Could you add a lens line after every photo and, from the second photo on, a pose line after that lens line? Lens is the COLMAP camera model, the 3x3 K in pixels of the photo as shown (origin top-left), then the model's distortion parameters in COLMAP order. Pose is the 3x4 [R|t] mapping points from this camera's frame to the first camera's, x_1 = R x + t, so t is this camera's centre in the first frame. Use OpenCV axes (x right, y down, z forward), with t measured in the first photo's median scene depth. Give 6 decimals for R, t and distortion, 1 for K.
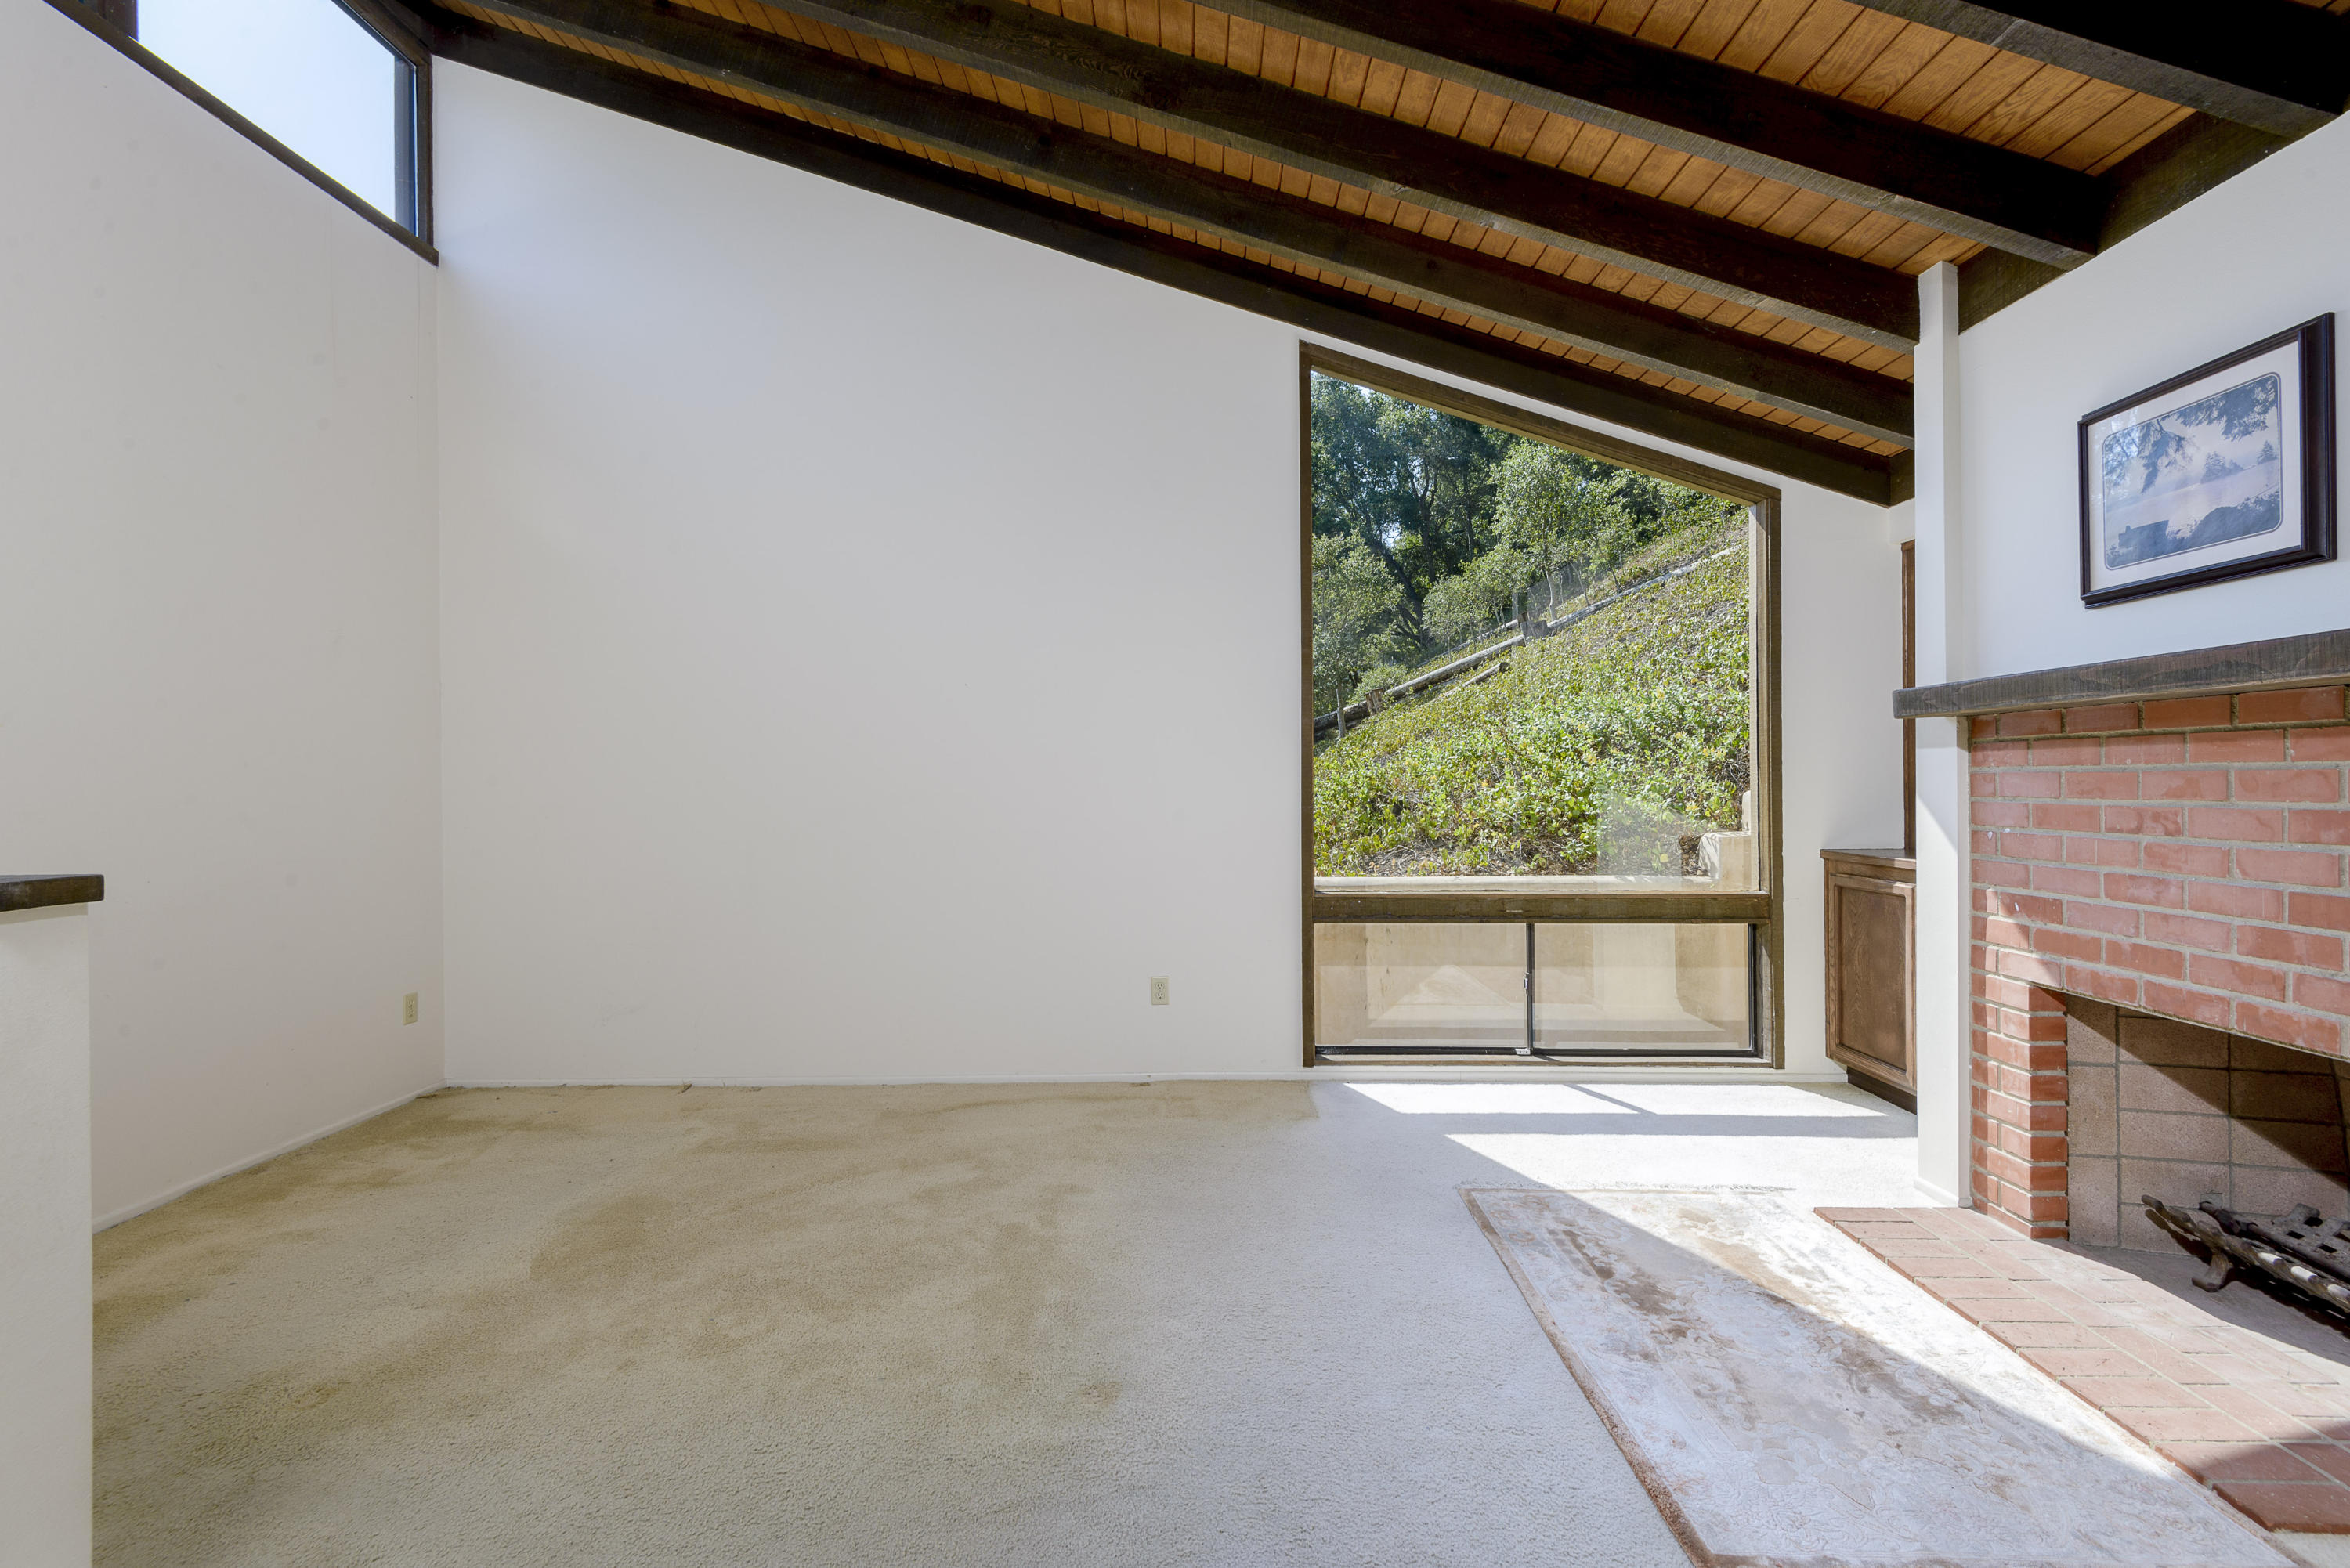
lens RADIAL K [[1073.6, 0, 1169.8], [0, 1073.6, 787.5], [0, 0, 1]] dist [0.001527, 0.000296]
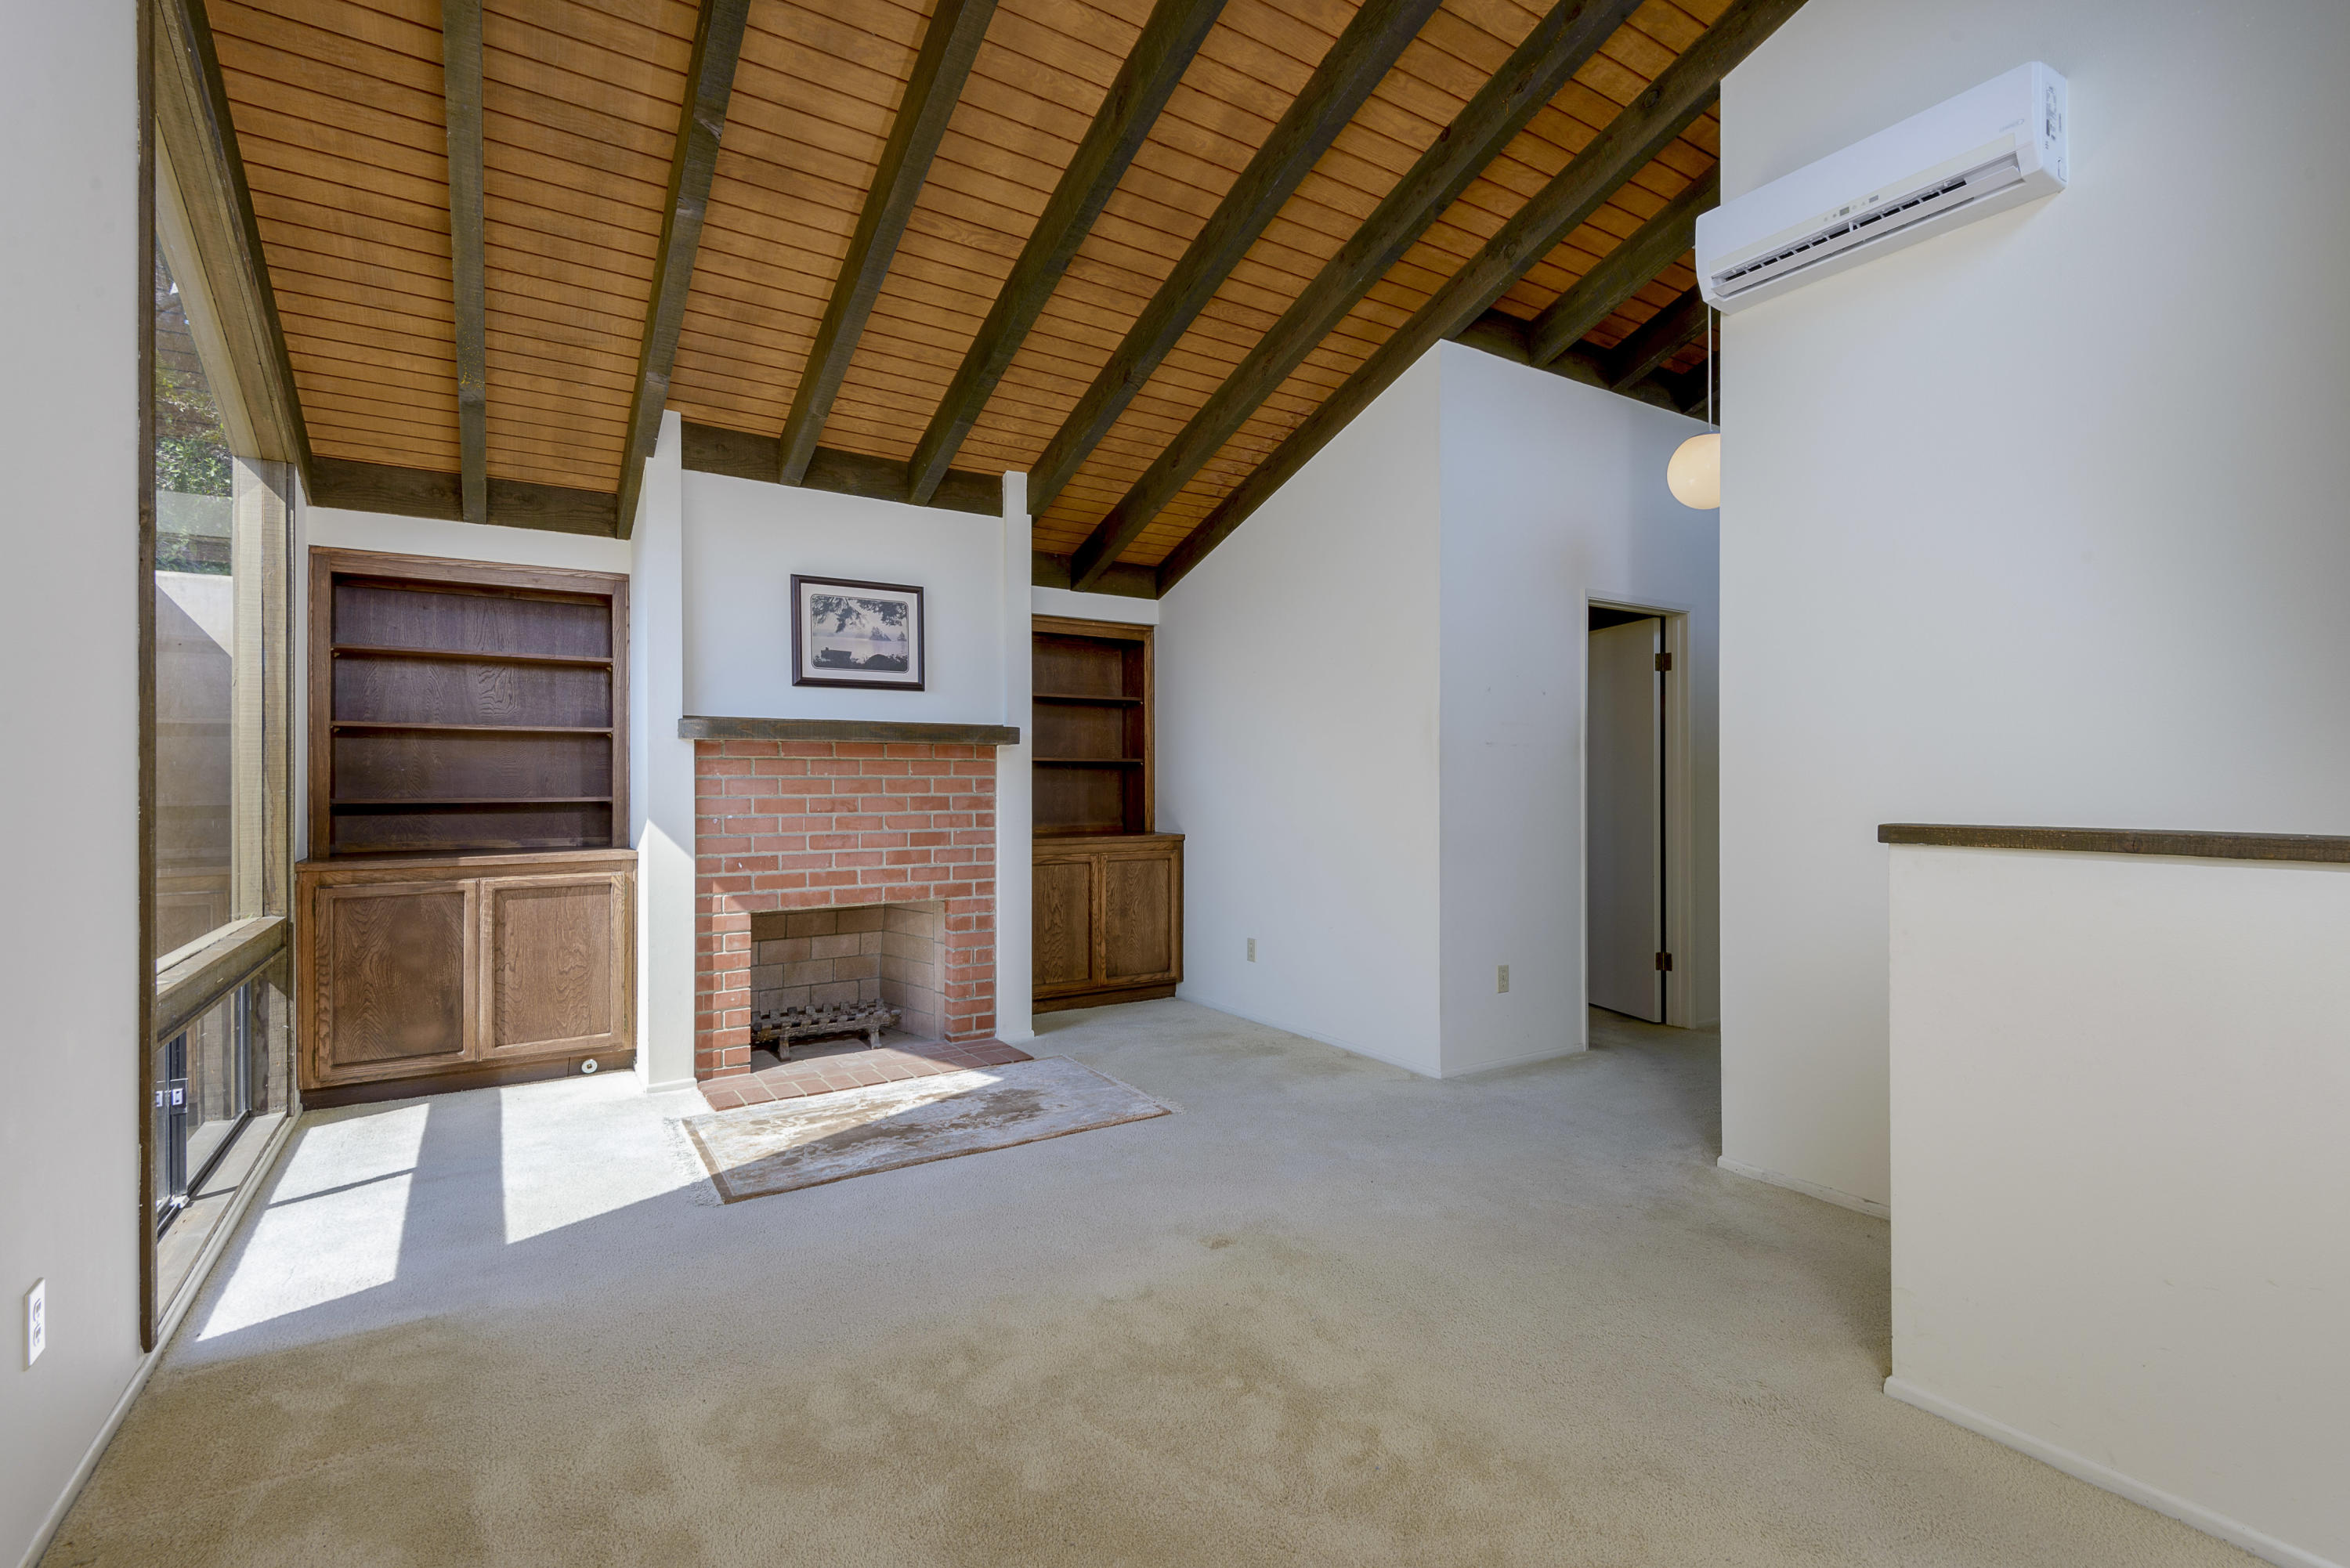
lens RADIAL K [[1073.6, 0, 1173.1], [0, 1073.6, 780.3], [0, 0, 1]] dist [0.001527, 0.000296]
pose [[-0.565663, 0.009279, 0.824585, -0.973528], [0.011833, 0.999925, -0.003135, -0.000197], [-0.824552, 0.007984, -0.565730, 1.548183]]
